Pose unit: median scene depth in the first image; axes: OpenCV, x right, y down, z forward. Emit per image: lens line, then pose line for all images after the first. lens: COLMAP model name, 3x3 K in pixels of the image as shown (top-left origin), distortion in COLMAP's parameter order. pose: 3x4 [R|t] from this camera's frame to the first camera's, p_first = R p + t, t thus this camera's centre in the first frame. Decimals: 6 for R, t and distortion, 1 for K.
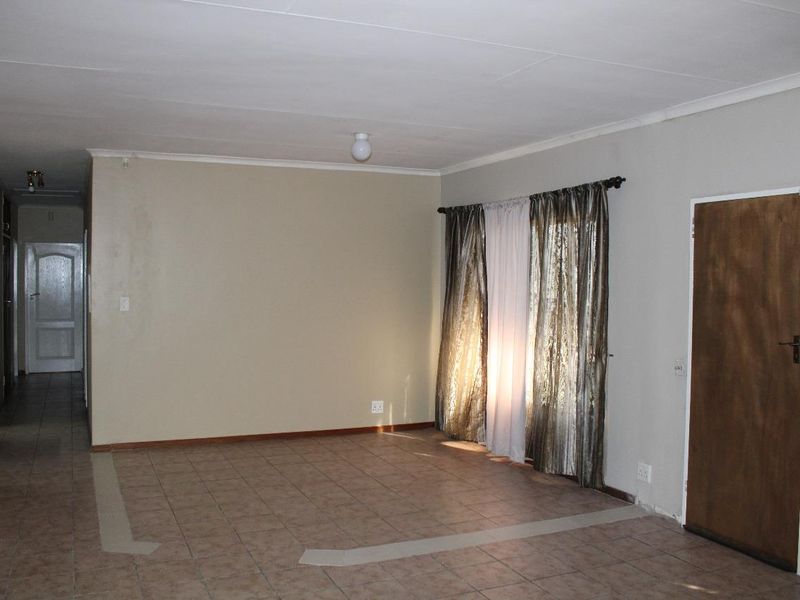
lens RADIAL K [[805.2, 0, 400.0], [0, 805.2, 300.0], [0, 0, 1]] dist [-0.004818, -0.004476]
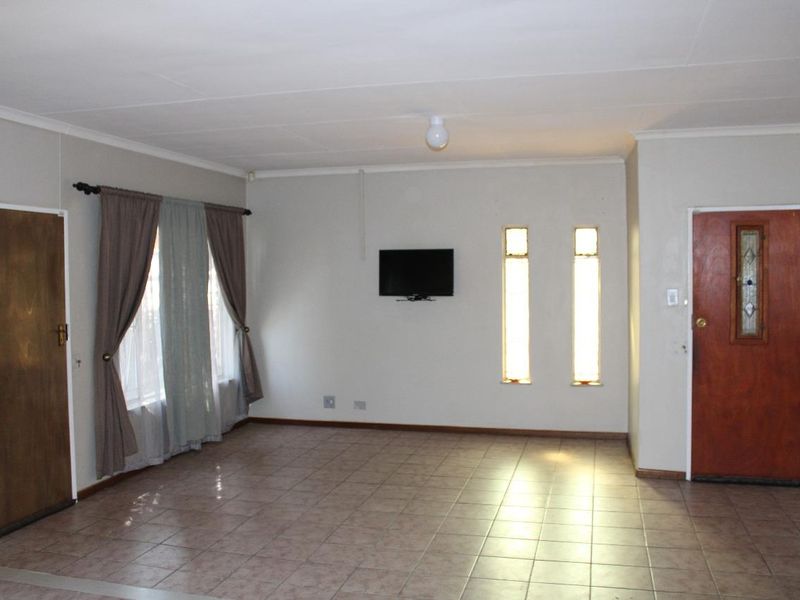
lens RADIAL K [[805.2, 0, 400.0], [0, 805.2, 300.0], [0, 0, 1]] dist [-0.004818, -0.004476]
pose [[-0.799912, -0.016863, 0.599881, -0.682837], [0.023251, 0.997984, 0.059058, -0.056017], [-0.599667, 0.061189, -0.797907, 1.614326]]
